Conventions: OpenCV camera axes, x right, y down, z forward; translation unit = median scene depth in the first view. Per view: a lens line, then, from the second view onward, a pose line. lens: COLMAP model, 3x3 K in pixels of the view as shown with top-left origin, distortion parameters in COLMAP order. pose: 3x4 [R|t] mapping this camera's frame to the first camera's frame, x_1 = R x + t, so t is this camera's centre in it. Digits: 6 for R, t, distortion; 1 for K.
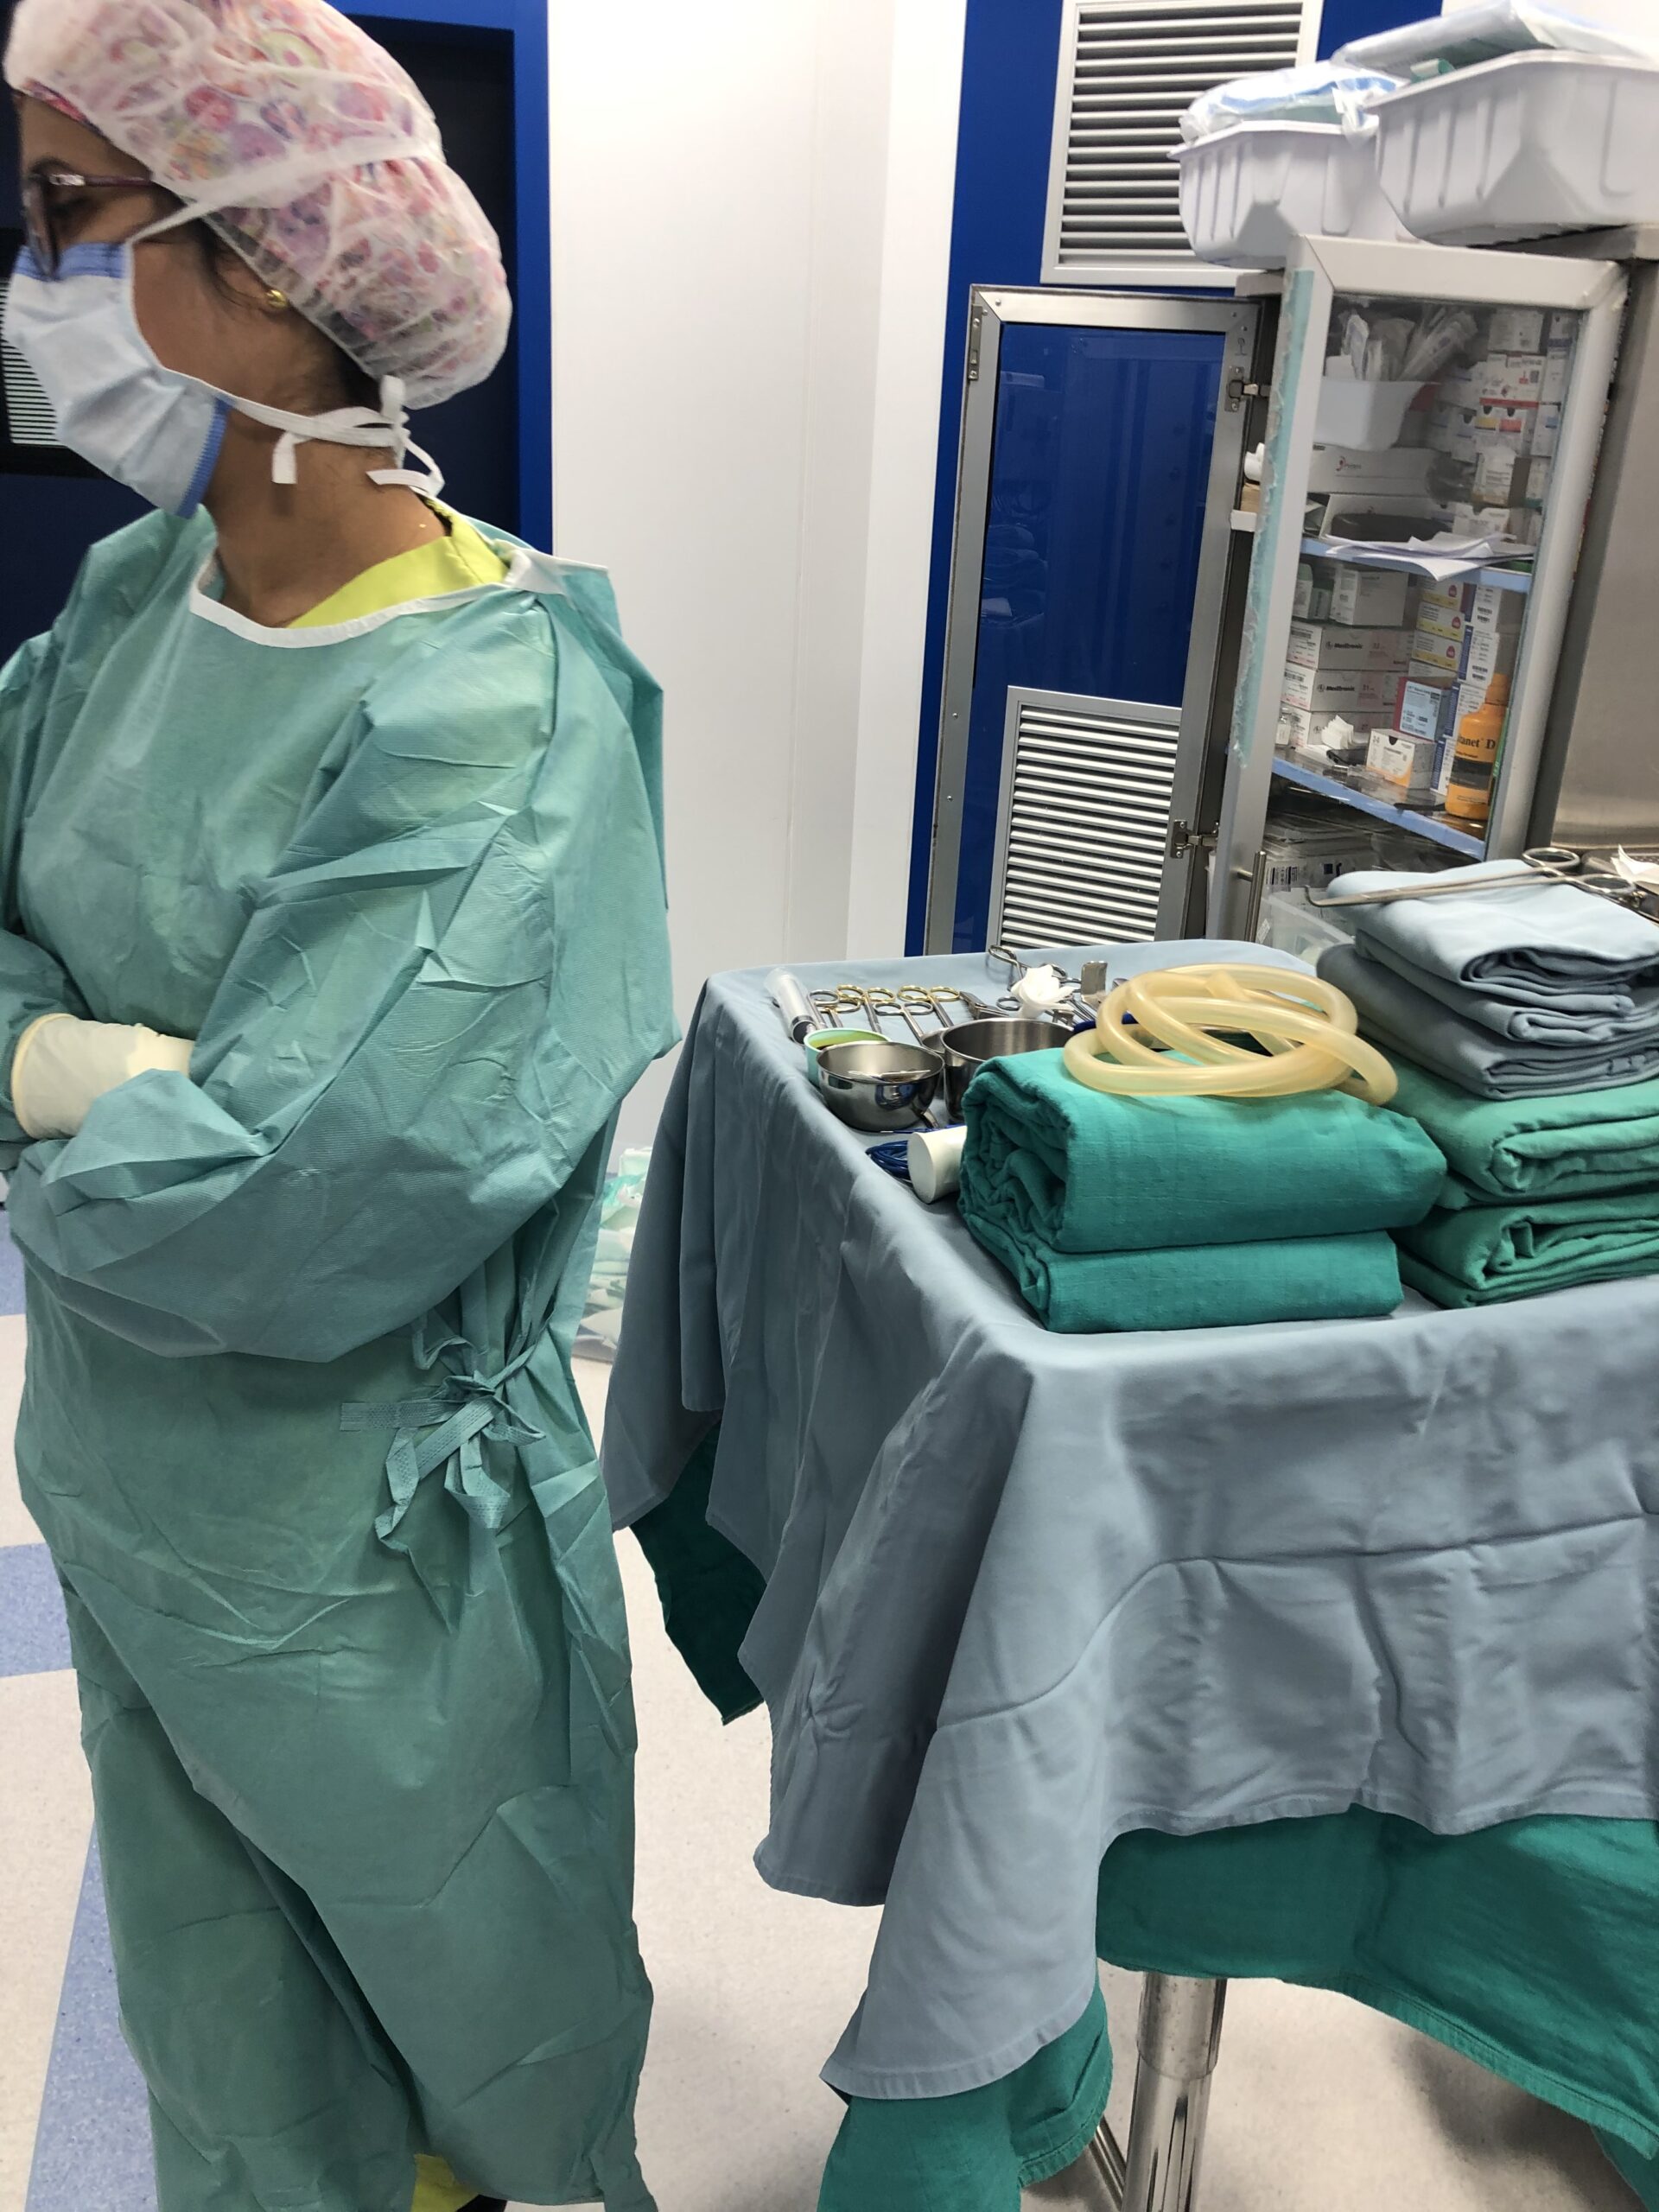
lens RADIAL K [[1858.3, 0, 828.6], [0, 1858.3, 1092.6], [0, 0, 1]] dist [0.027002, 0.002474]
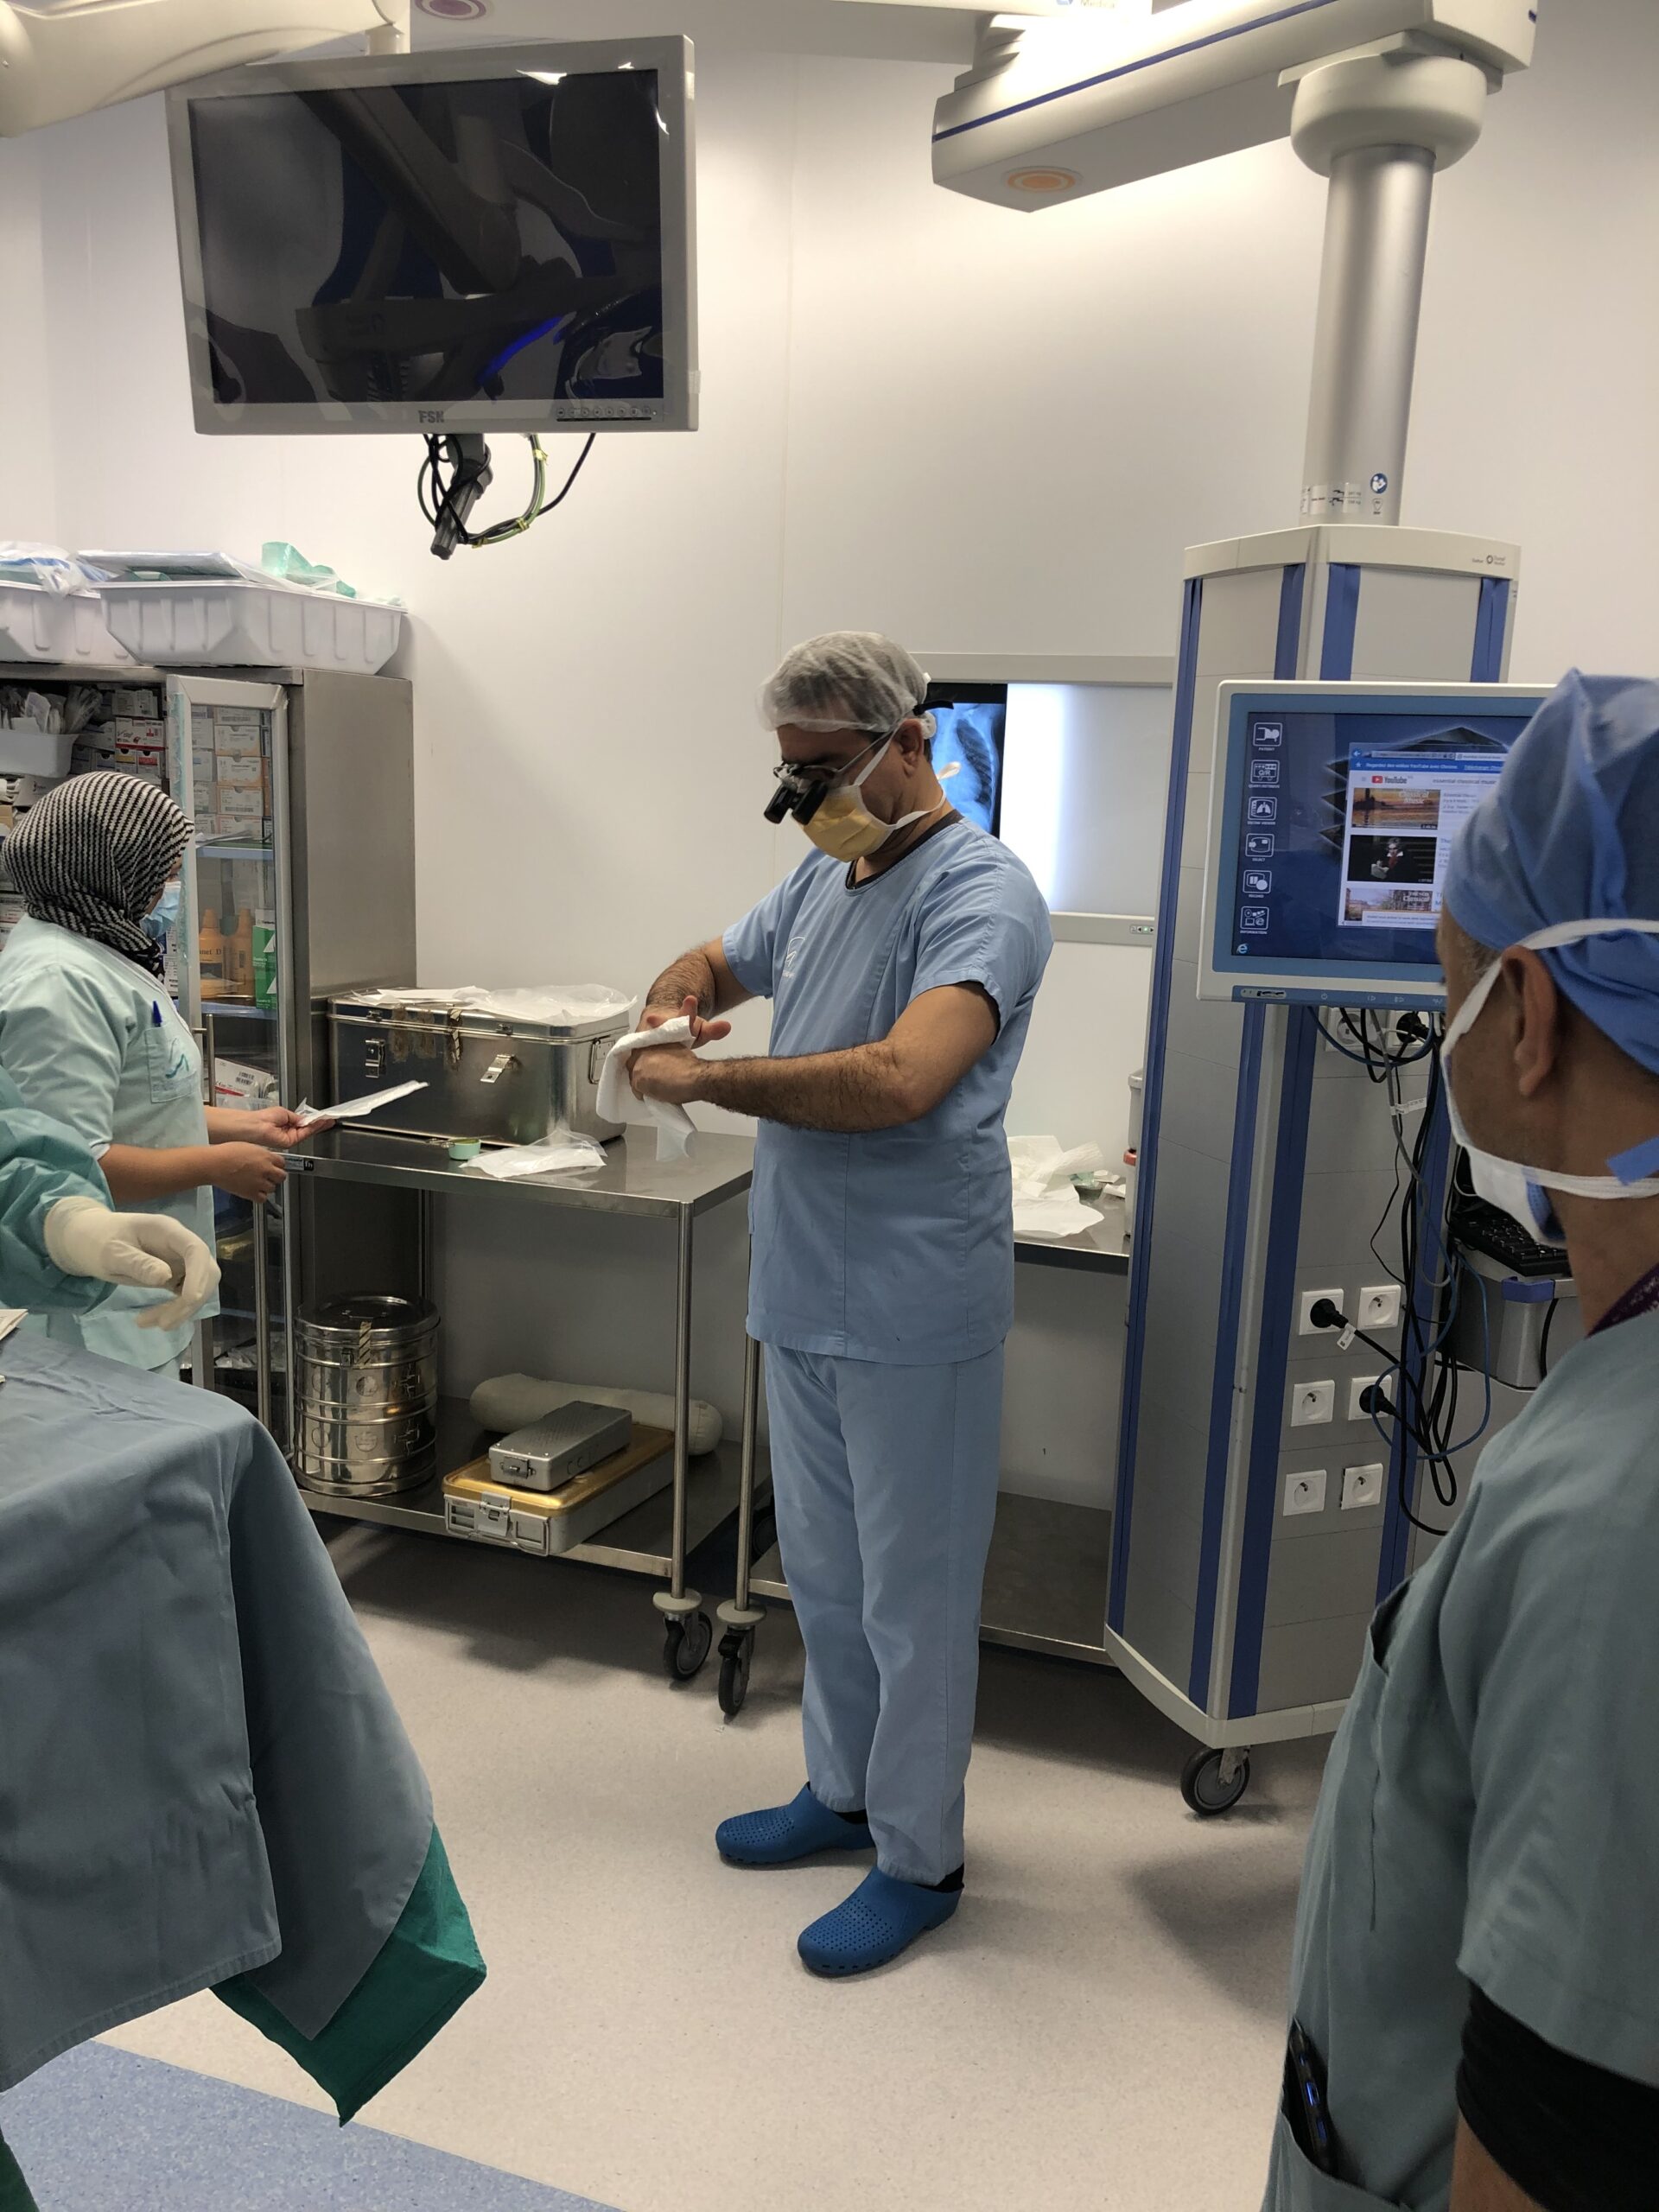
lens RADIAL K [[1858.3, 0, 836.8], [0, 1858.3, 1110.6], [0, 0, 1]] dist [0.027002, 0.002474]
pose [[0.562721, -0.182837, 0.806173, -0.617302], [0.282471, 0.959060, 0.020342, 0.058993], [-0.776888, 0.216274, 0.591330, -0.316038]]
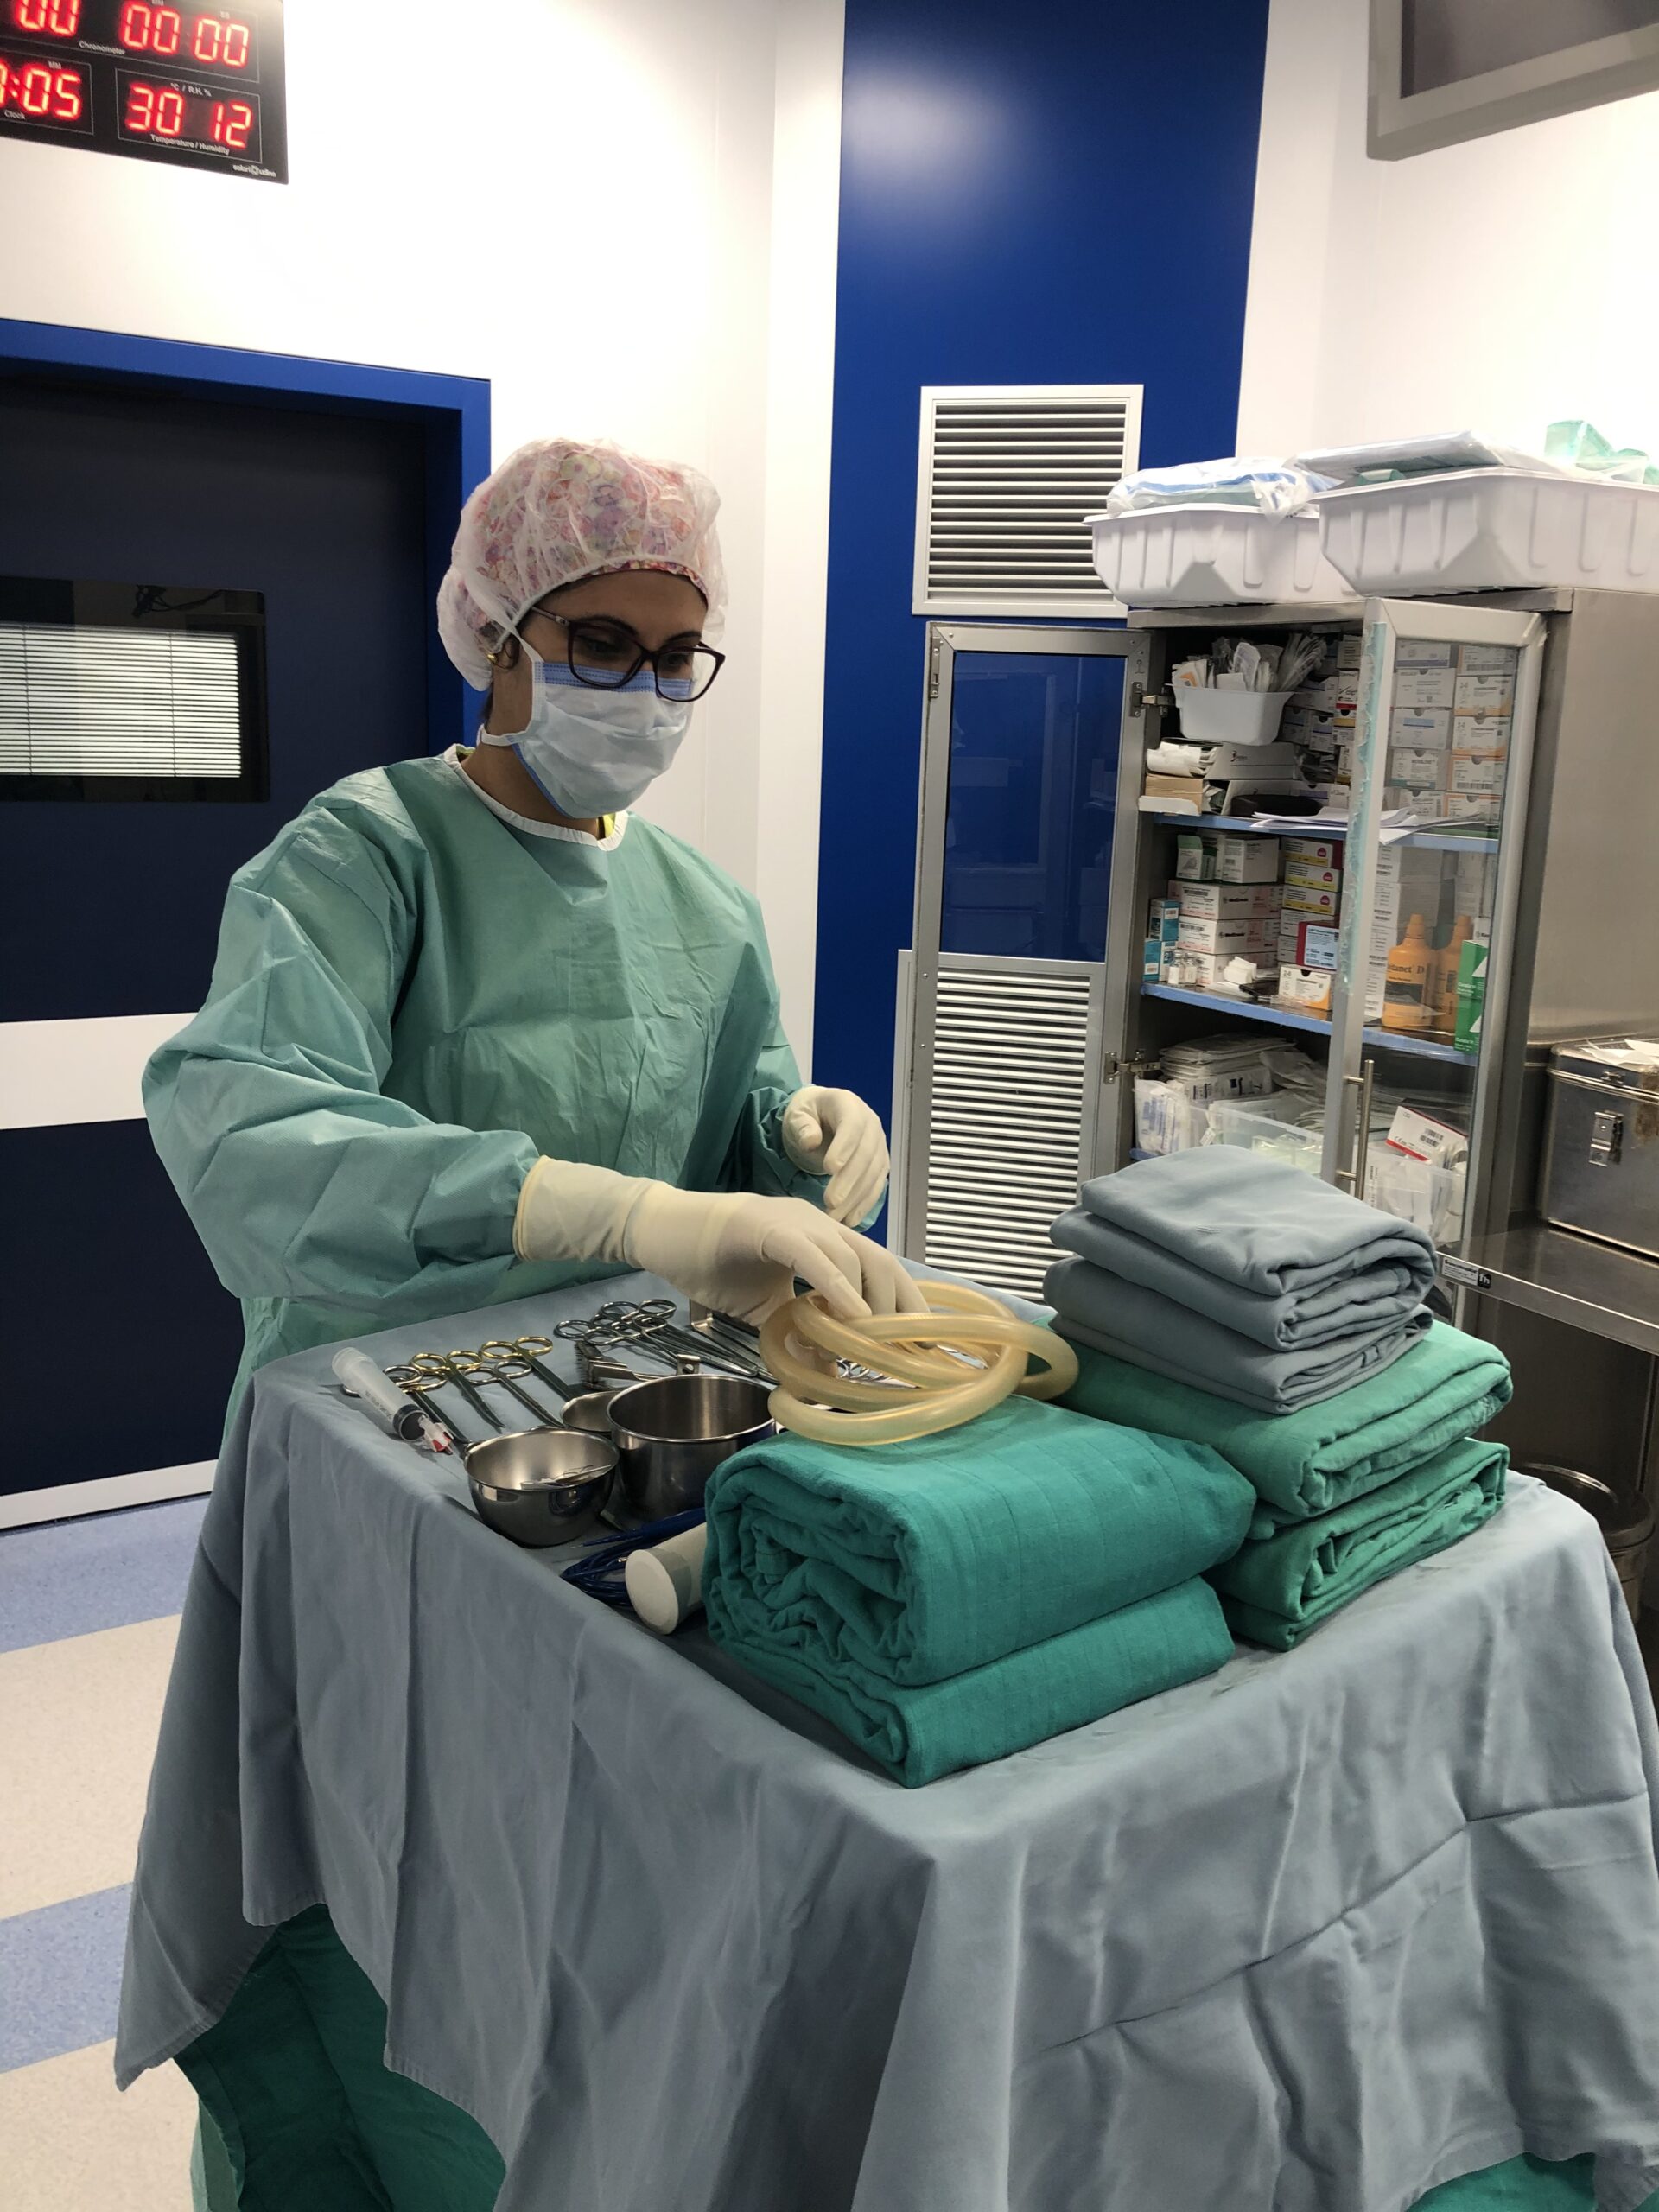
lens RADIAL K [[1858.3, 0, 802.3], [0, 1858.3, 1077.3], [0, 0, 1]] dist [0.027002, 0.002474]
pose [[0.963162, -0.074945, 0.258267, -0.338985], [0.112449, 0.984630, -0.133635, 0.003770], [-0.244282, 0.157754, 0.956786, -0.073543]]
